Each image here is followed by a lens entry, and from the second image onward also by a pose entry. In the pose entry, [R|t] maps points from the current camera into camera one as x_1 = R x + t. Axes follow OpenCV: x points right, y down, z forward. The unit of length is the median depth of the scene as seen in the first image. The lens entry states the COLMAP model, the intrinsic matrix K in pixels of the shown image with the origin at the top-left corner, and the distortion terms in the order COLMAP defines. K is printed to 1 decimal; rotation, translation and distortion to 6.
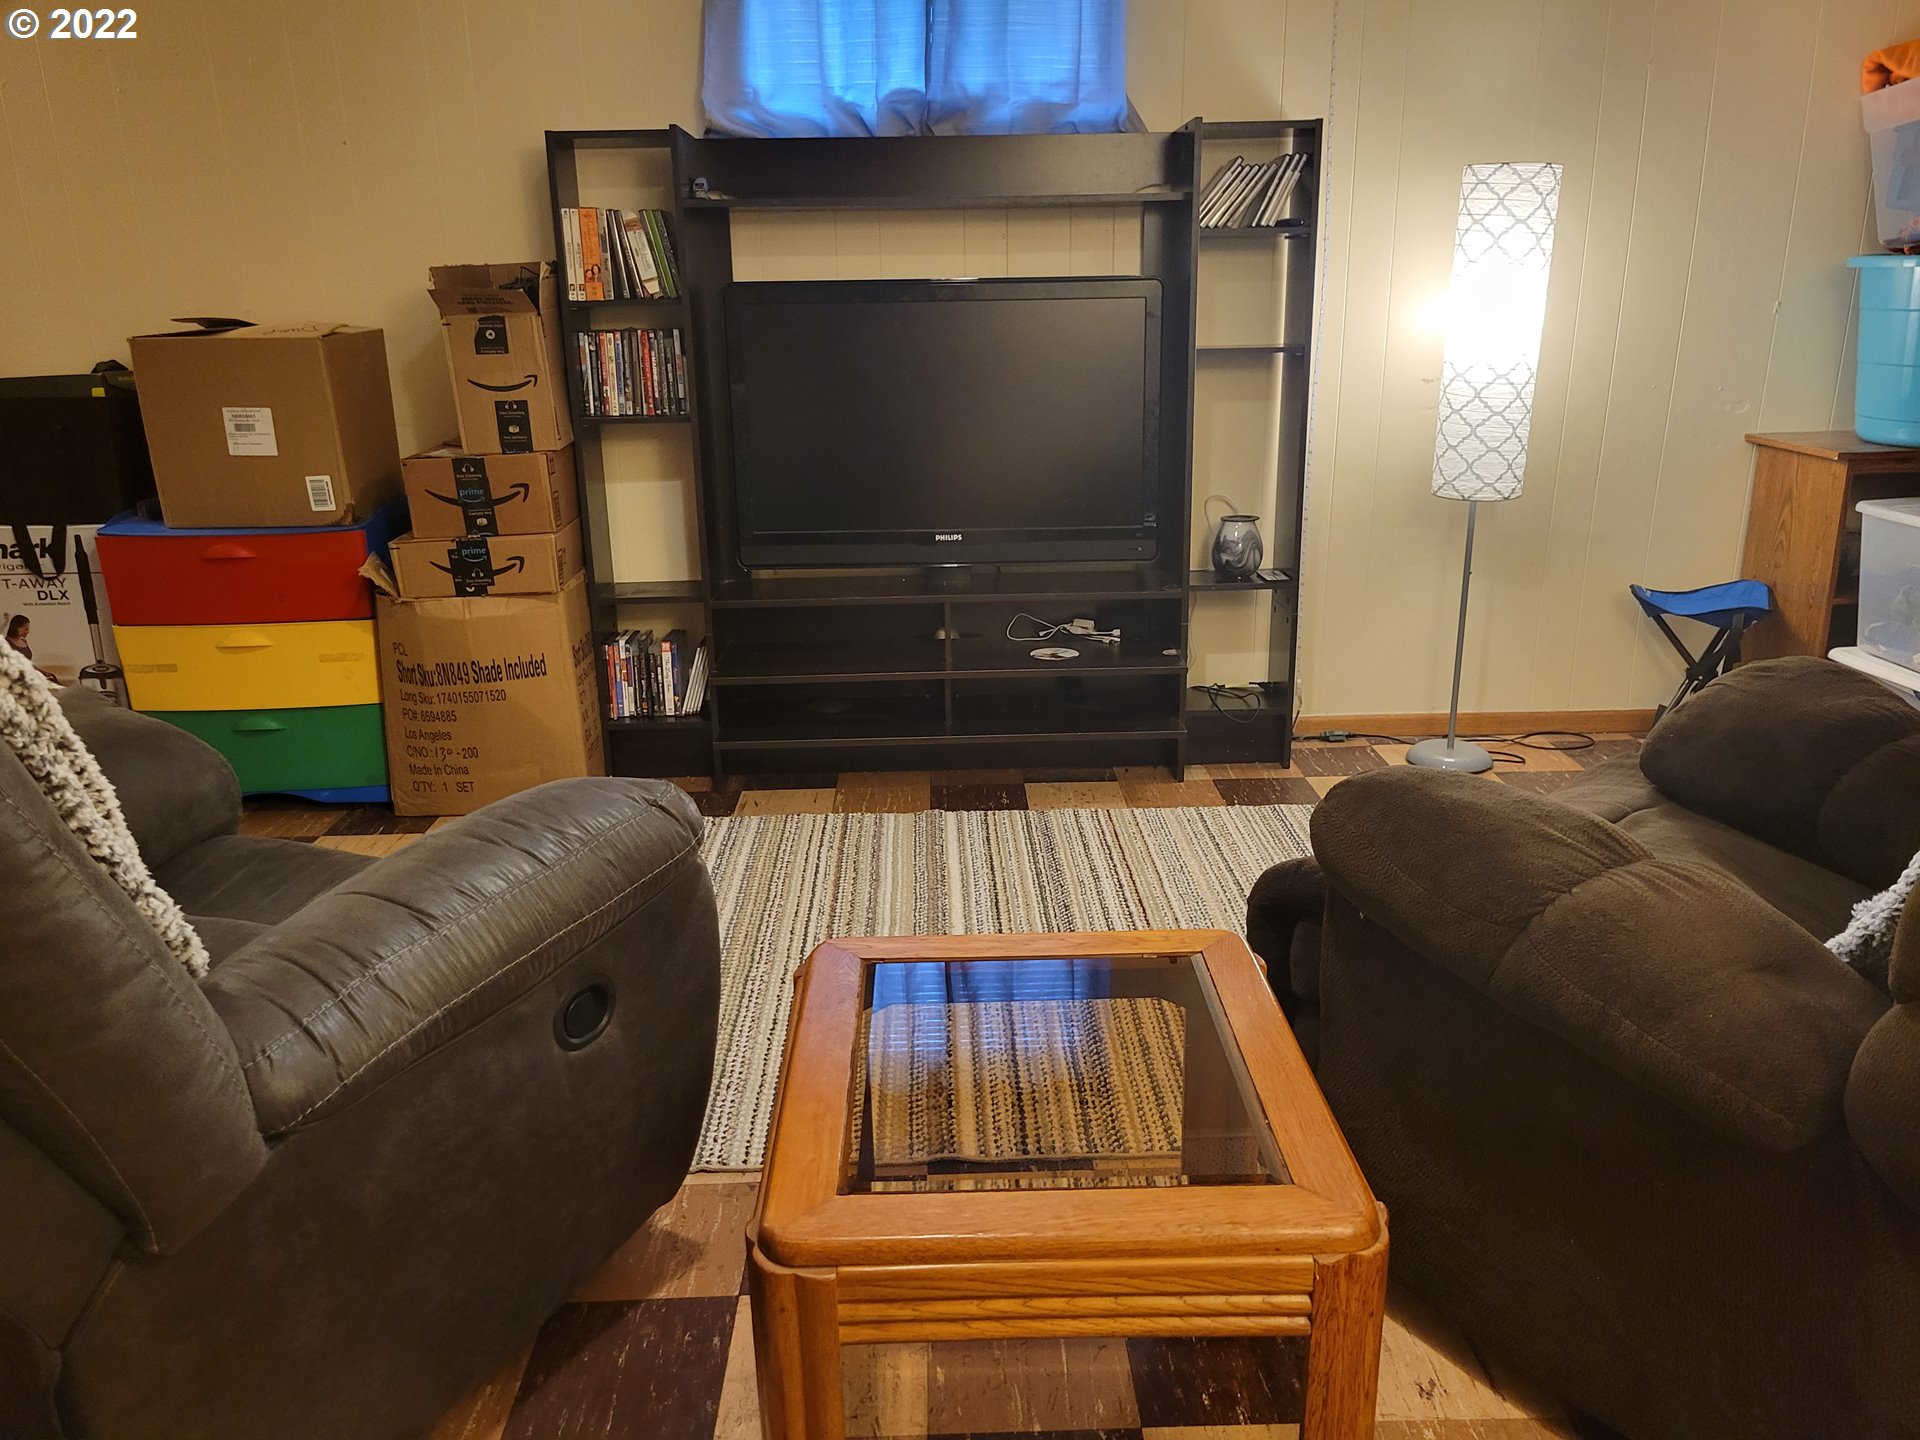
lens RADIAL K [[1417.6, 0, 957.8], [0, 1417.6, 716.0], [0, 0, 1]] dist [0.003420, -0.004238]
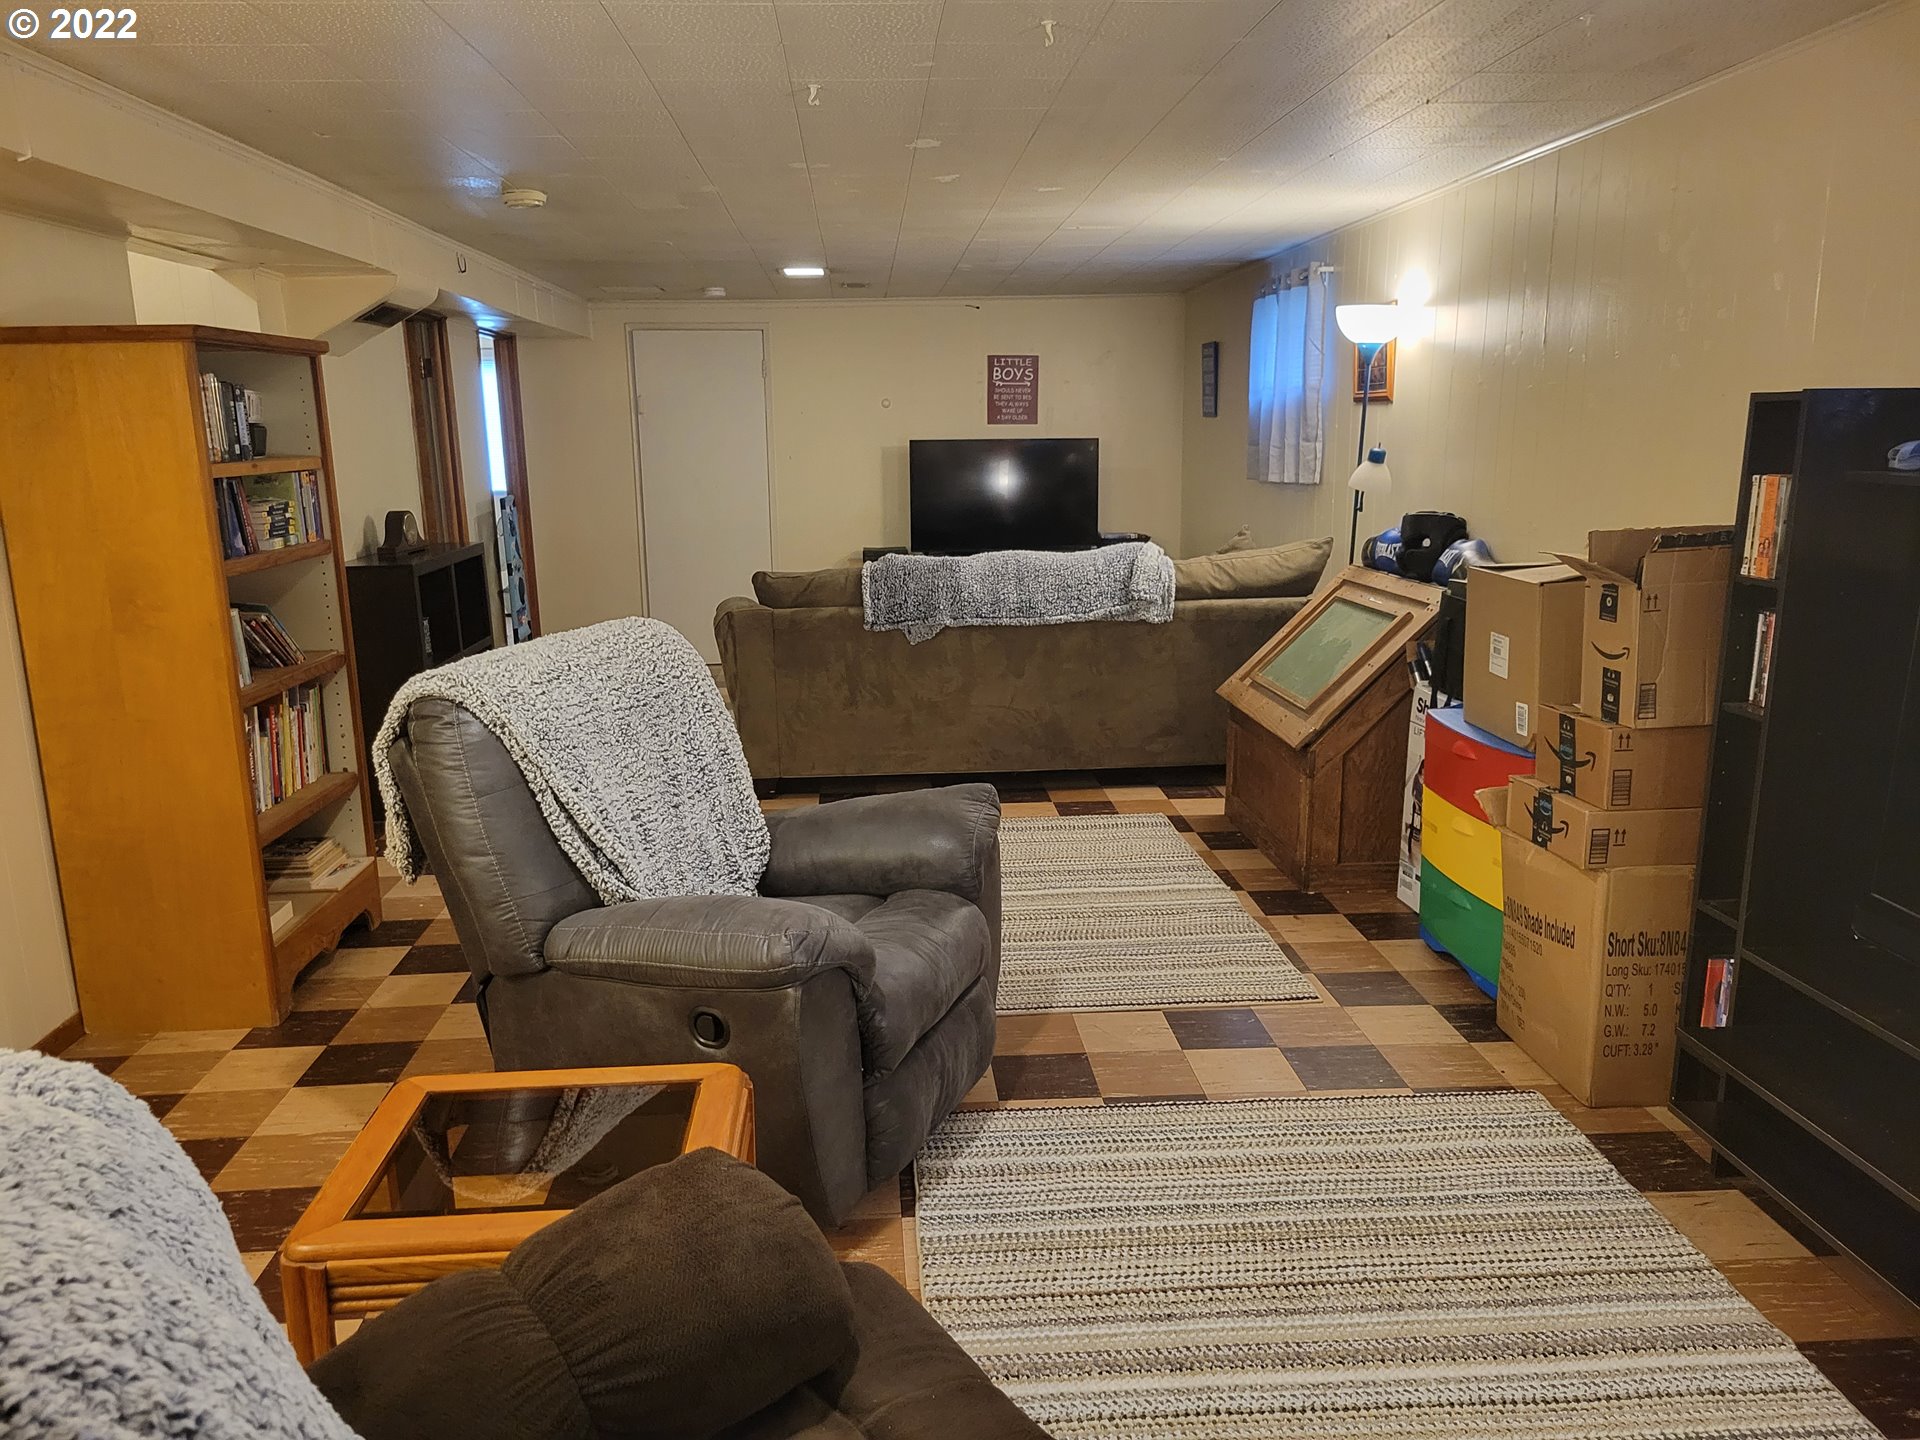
lens RADIAL K [[1417.6, 0, 957.8], [0, 1417.6, 716.0], [0, 0, 1]] dist [0.003420, -0.004238]
pose [[0.048147, 0.213246, -0.975811, 0.602727], [-0.277458, 0.941352, 0.192026, -0.251093], [0.959530, 0.261502, 0.104490, 0.475279]]
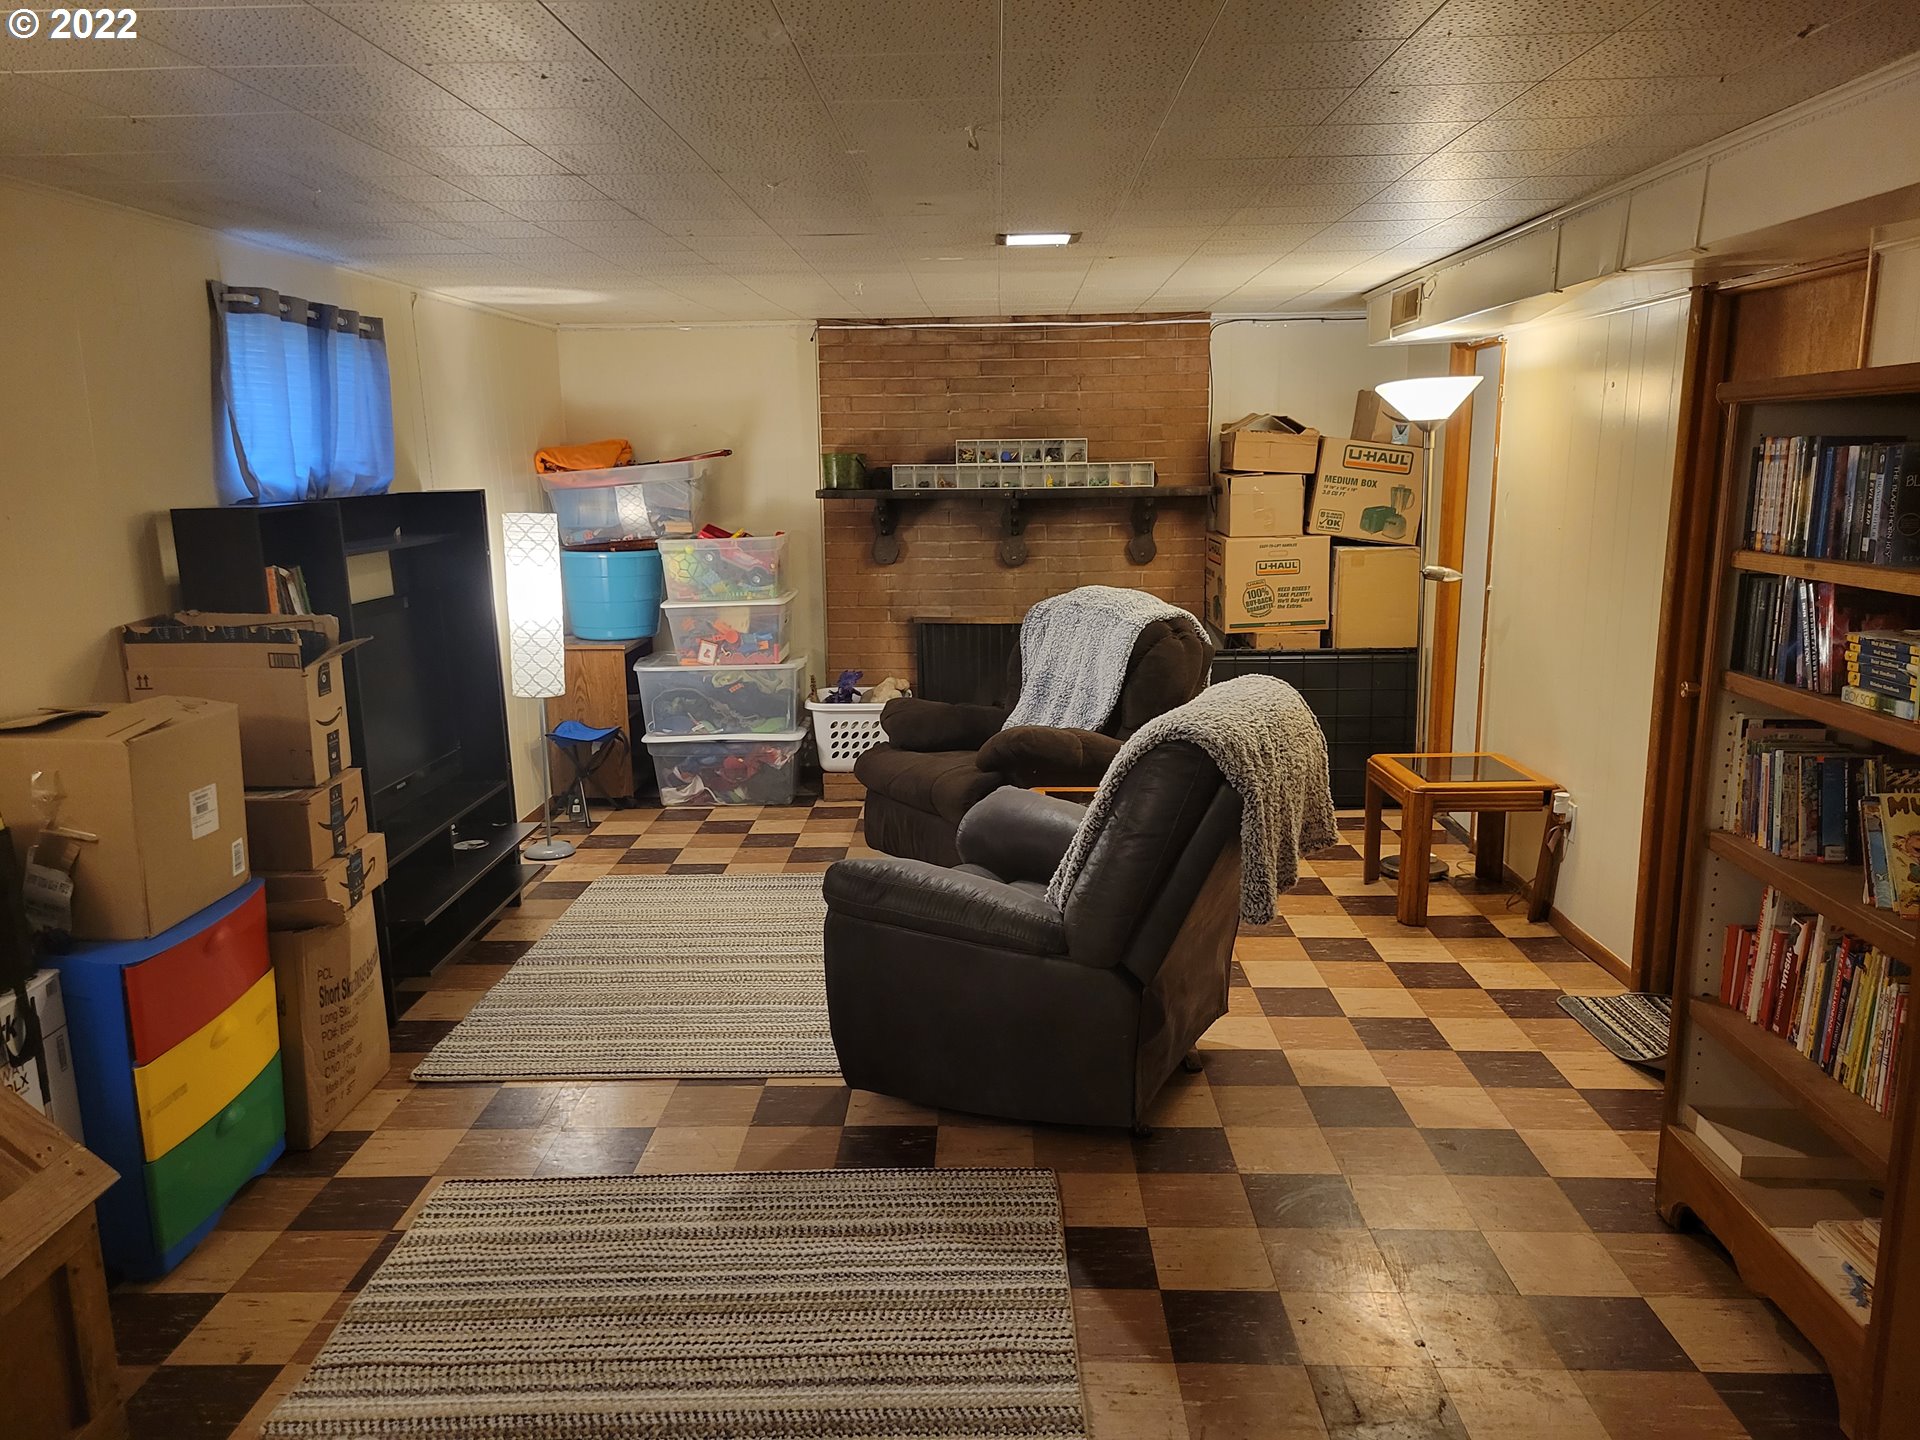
lens RADIAL K [[1417.6, 0, 957.8], [0, 1417.6, 716.0], [0, 0, 1]] dist [0.003420, -0.004238]
pose [[0.043169, -0.165292, 0.985299, -1.418923], [0.291058, 0.945520, 0.145866, -0.254475], [-0.955731, 0.280482, 0.088927, 0.399013]]
